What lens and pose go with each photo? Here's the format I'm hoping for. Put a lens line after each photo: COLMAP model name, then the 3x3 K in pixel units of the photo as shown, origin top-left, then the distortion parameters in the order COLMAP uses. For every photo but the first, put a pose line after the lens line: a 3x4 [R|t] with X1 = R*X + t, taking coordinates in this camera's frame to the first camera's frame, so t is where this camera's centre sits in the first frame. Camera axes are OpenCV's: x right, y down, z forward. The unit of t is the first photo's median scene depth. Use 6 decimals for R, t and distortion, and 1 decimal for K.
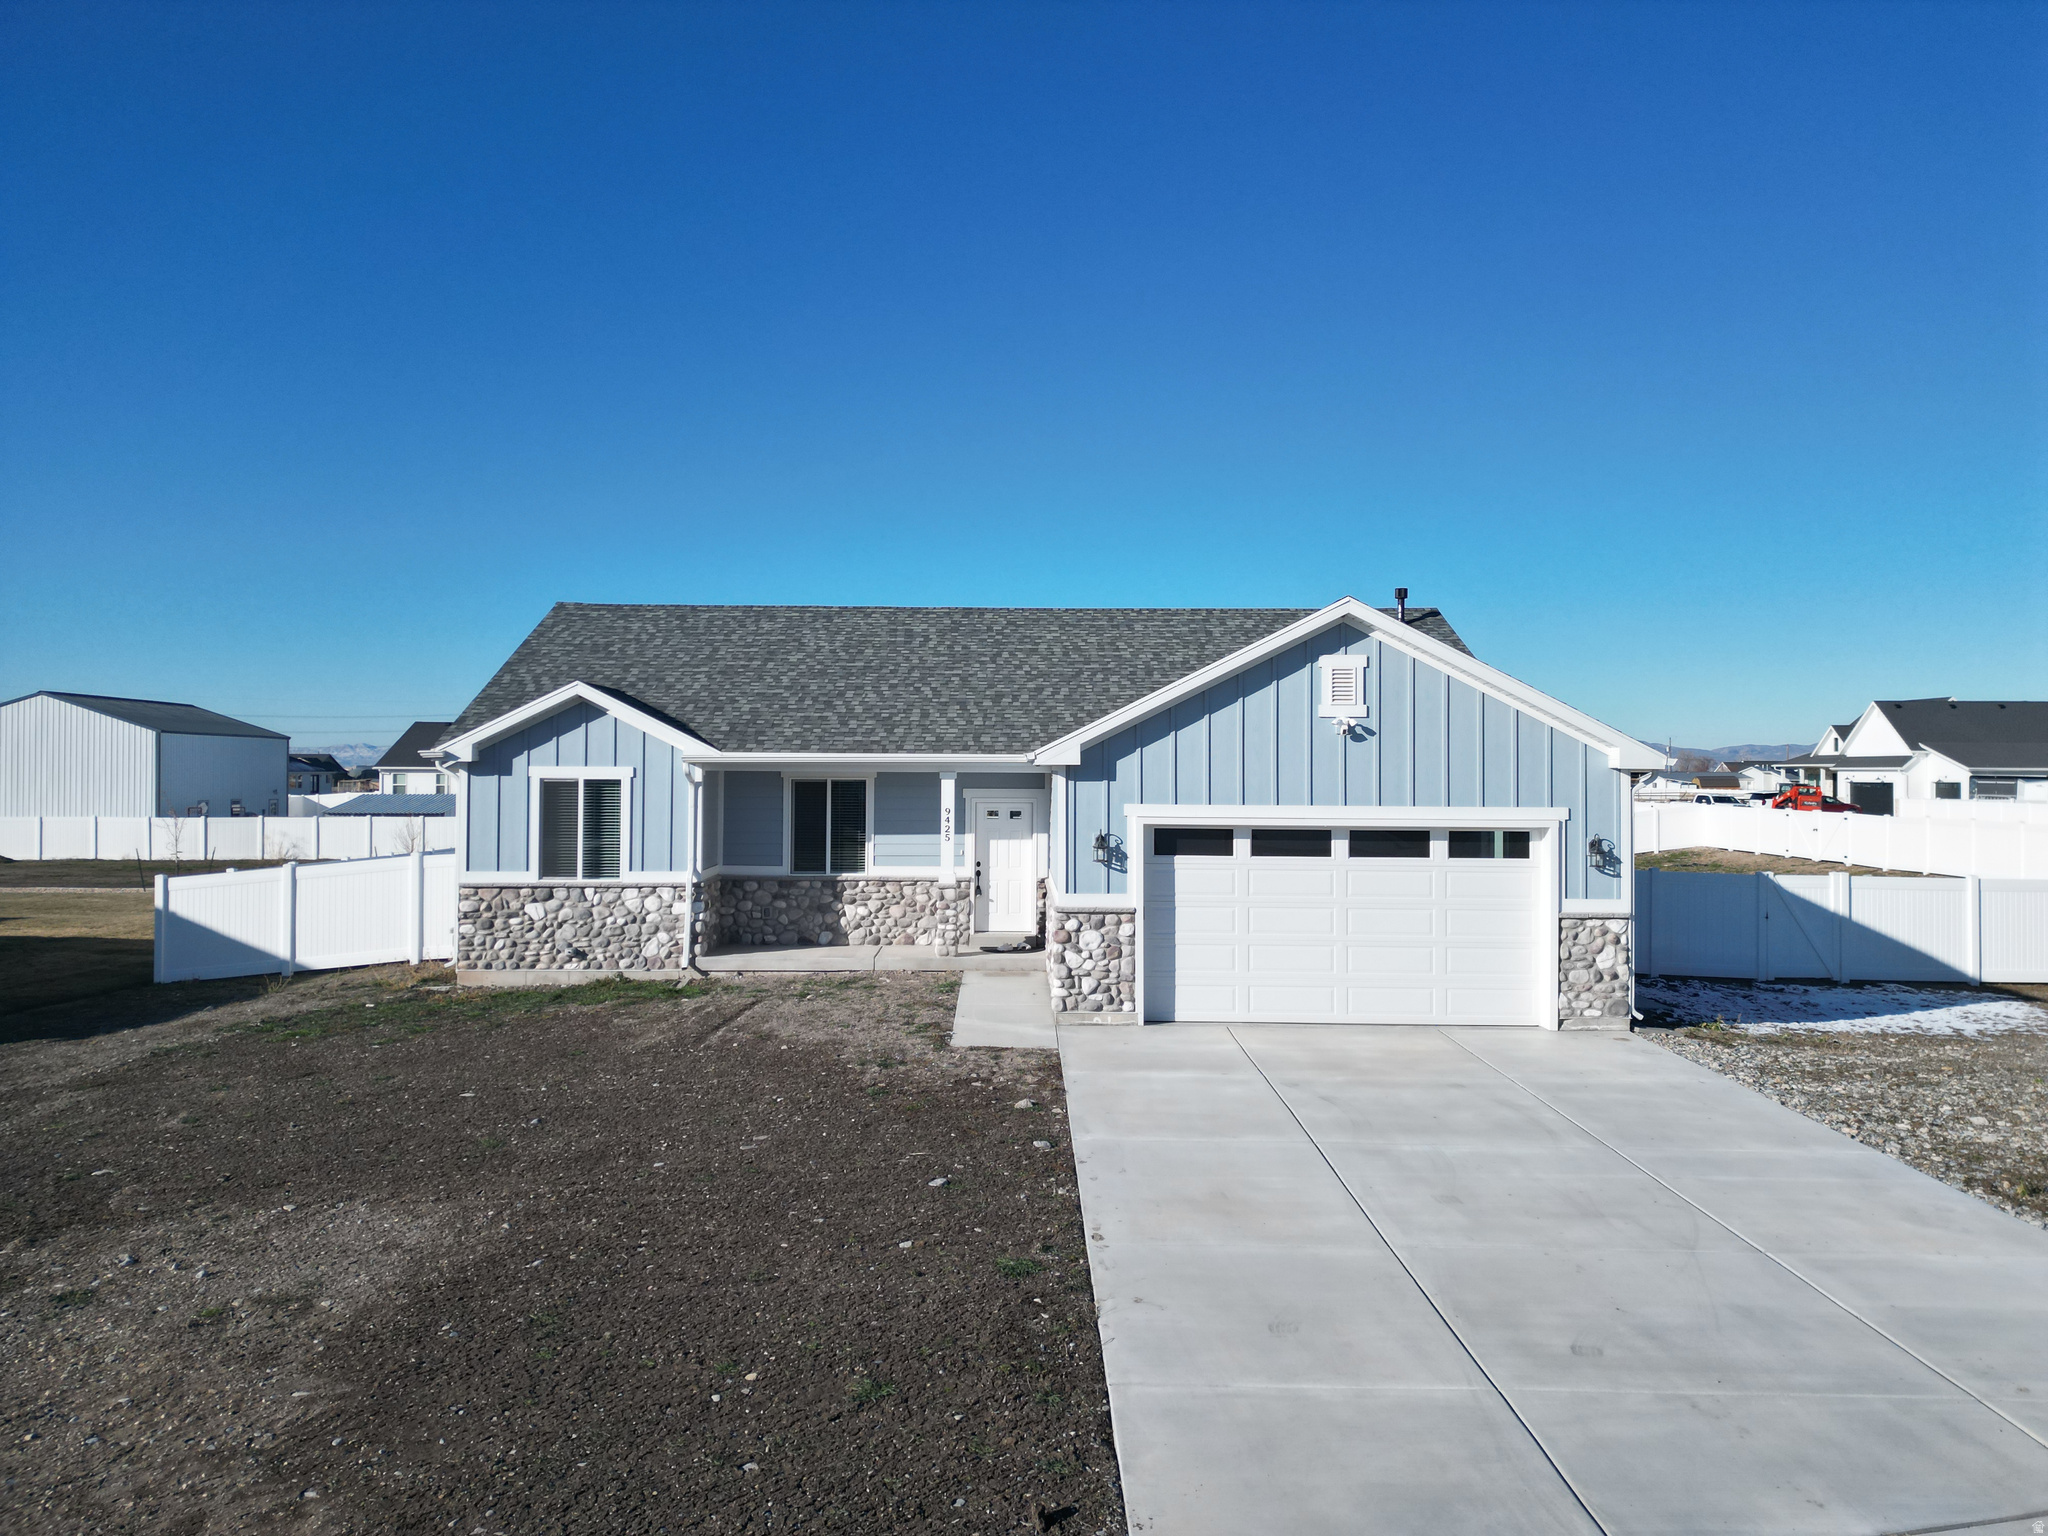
lens RADIAL K [[1419.7, 0, 1028.3], [0, 1419.7, 768.3], [0, 0, 1]] dist [0.065416, -0.037779]
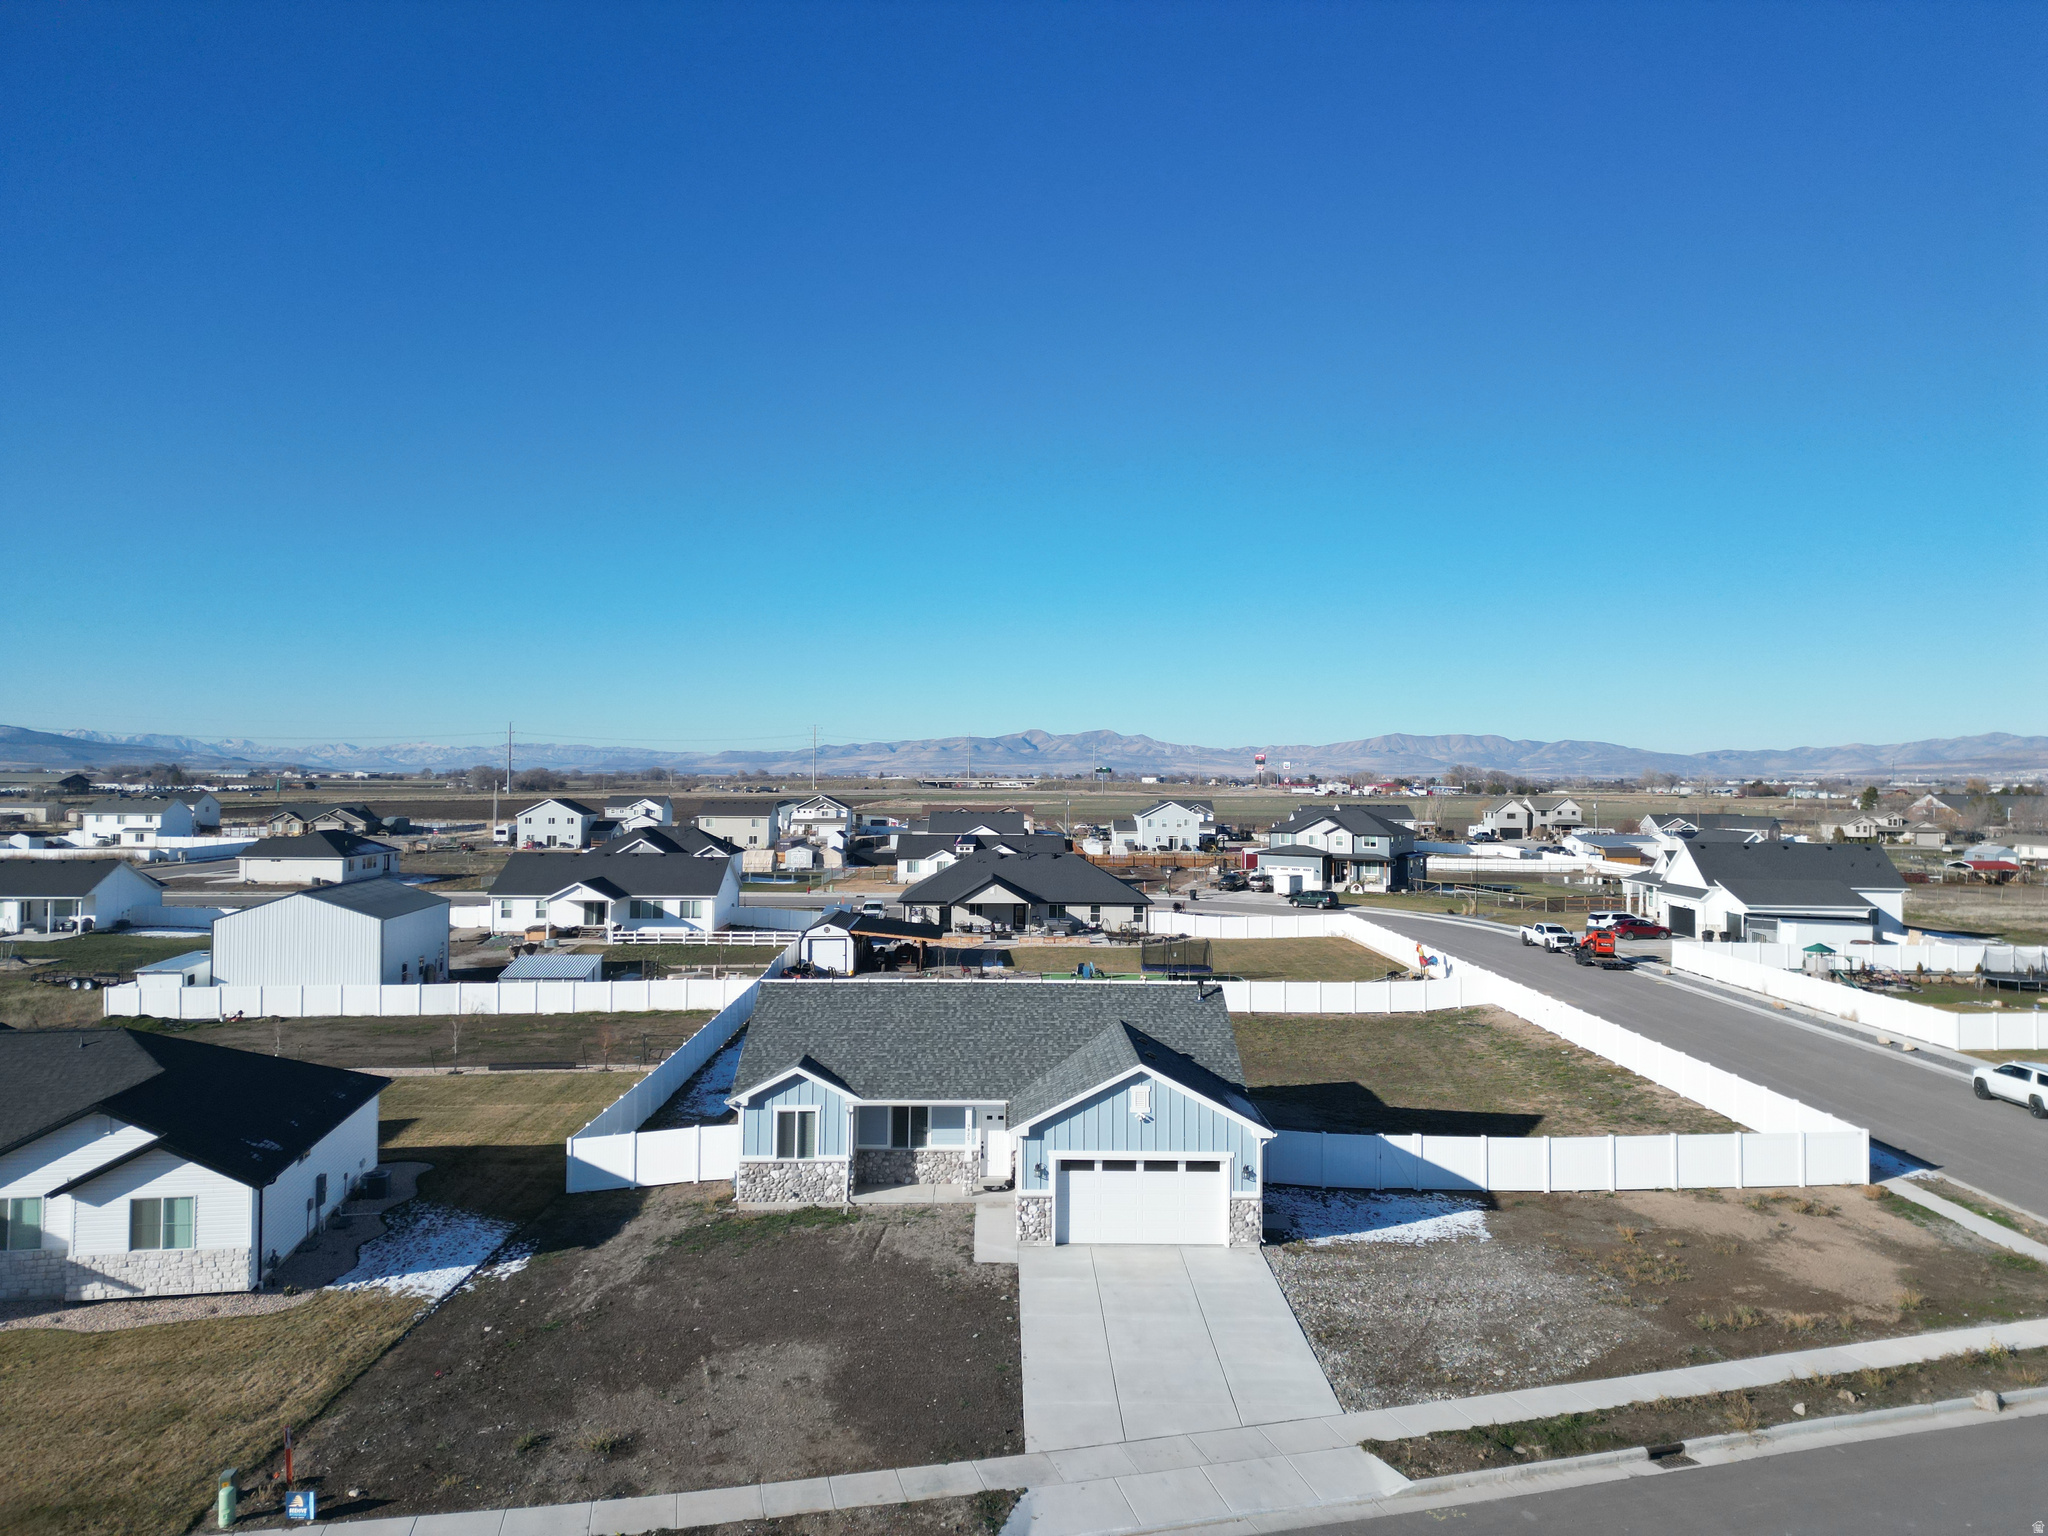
lens RADIAL K [[1419.7, 0, 1037.5], [0, 1419.7, 764.8], [0, 0, 1]] dist [0.065416, -0.037779]
pose [[0.999788, 0.007292, 0.019261, 0.000671], [-0.007220, 0.999967, -0.003851, -0.504636], [-0.019289, 0.003711, 0.999807, -1.138744]]
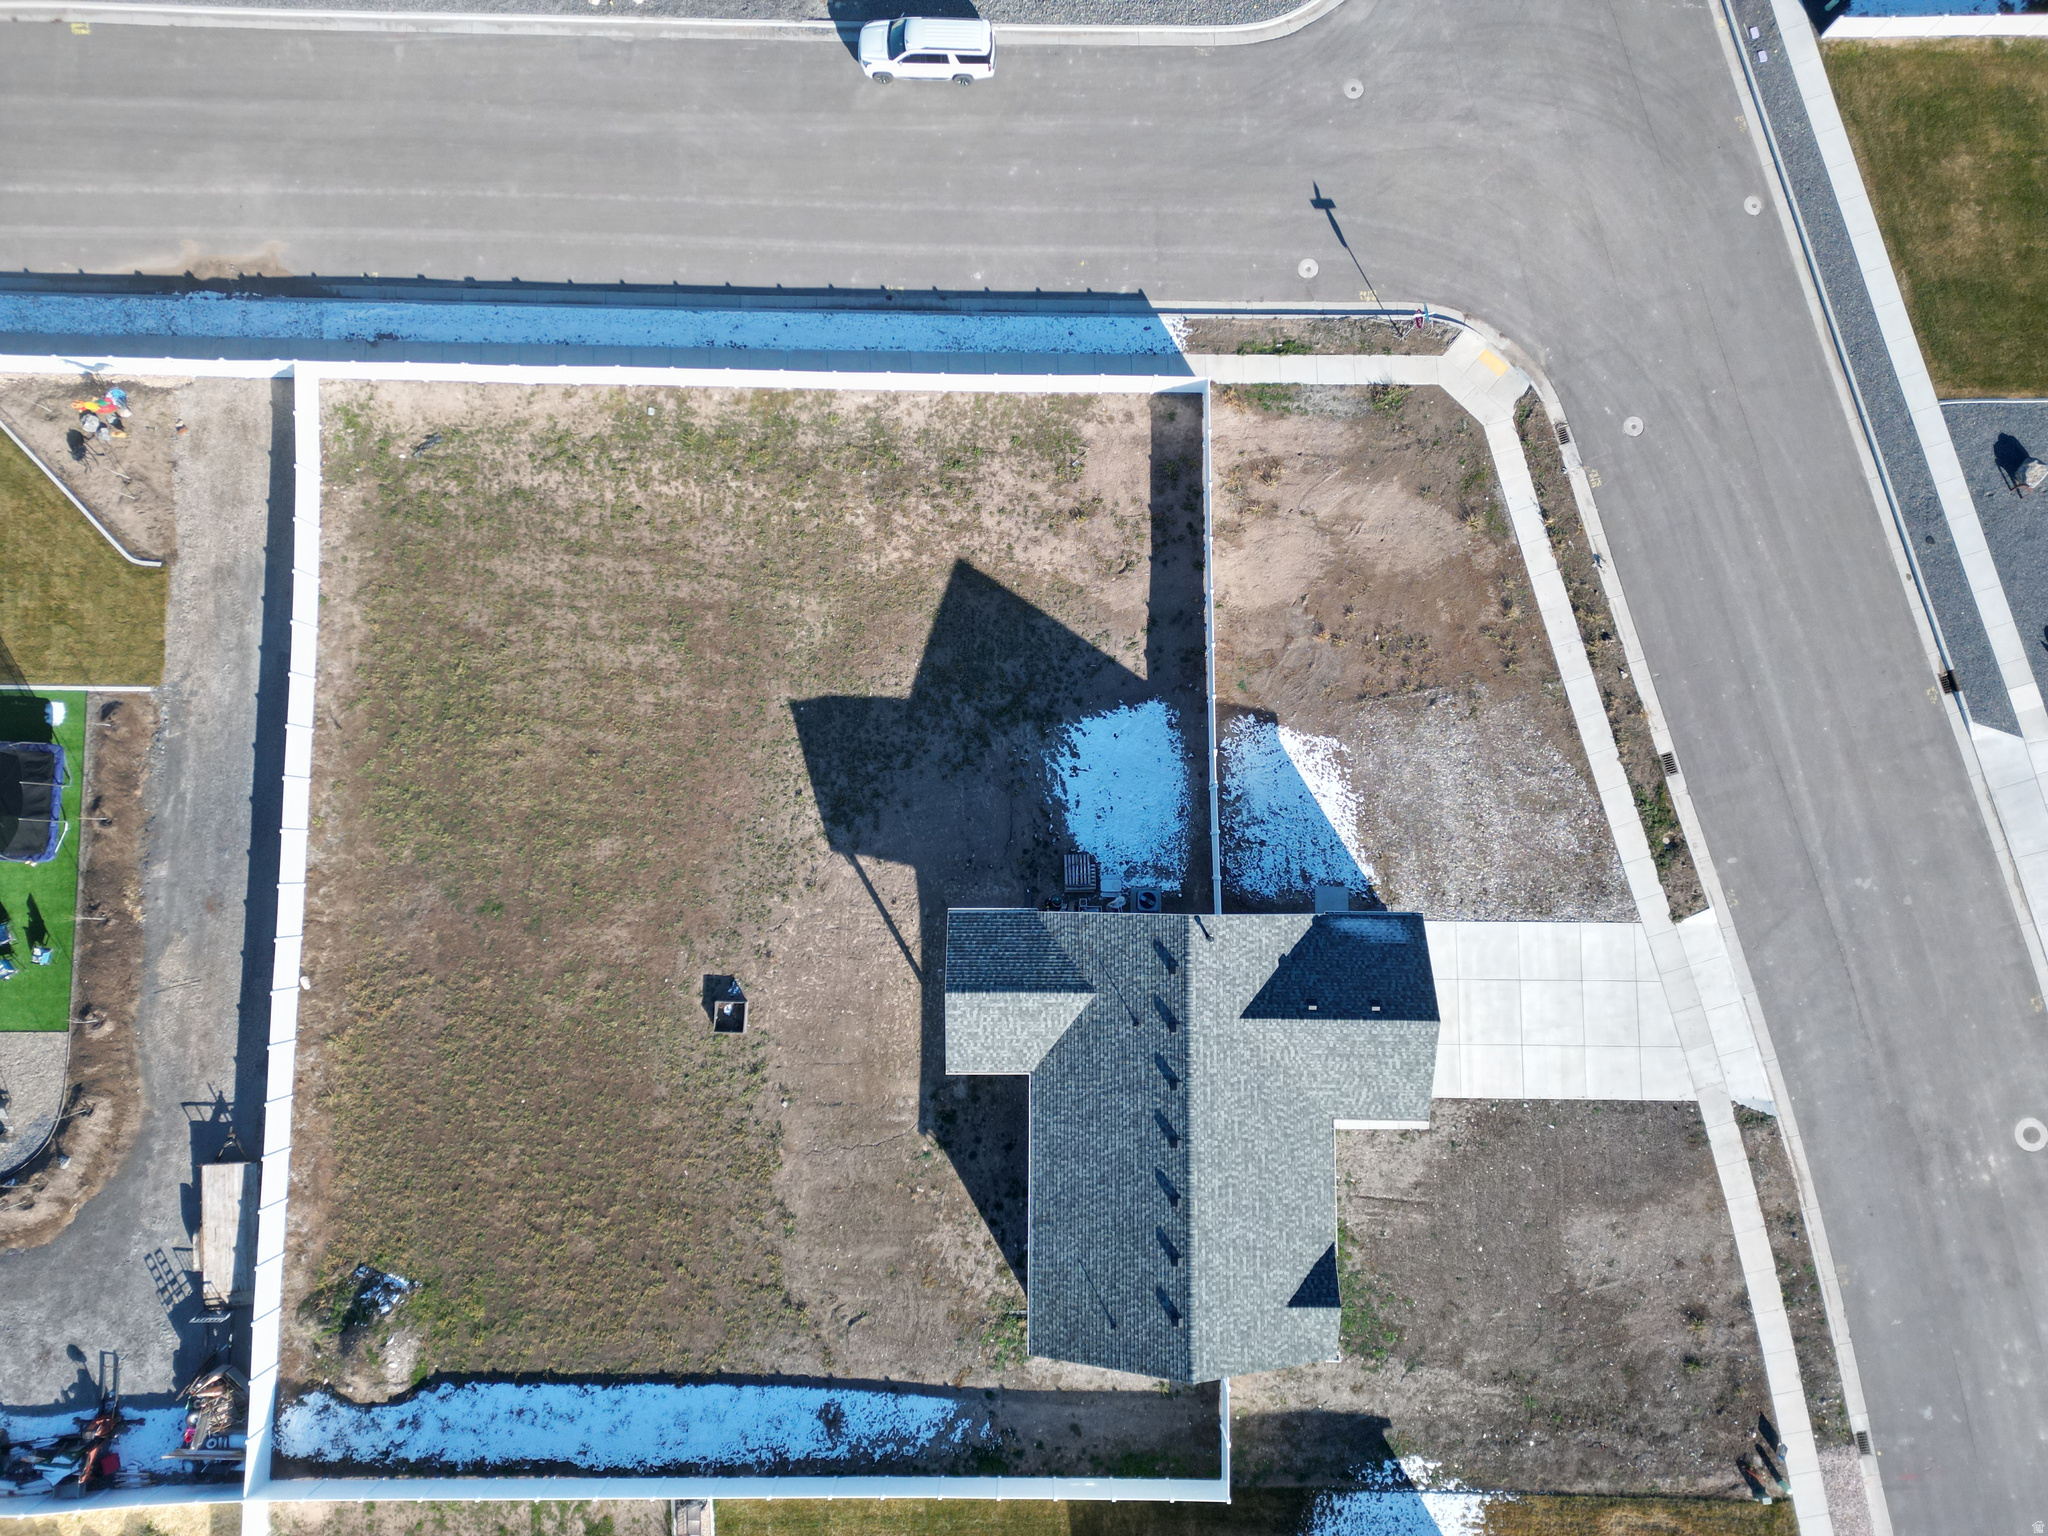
lens RADIAL K [[1419.7, 0, 1023.4], [0, 1419.7, 766.9], [0, 0, 1]] dist [0.065416, -0.037779]
pose [[0.012586, -0.996425, 0.083544, 0.406670], [-0.003964, 0.083501, 0.996500, -2.623035], [-0.999913, -0.012874, -0.002899, 1.551829]]
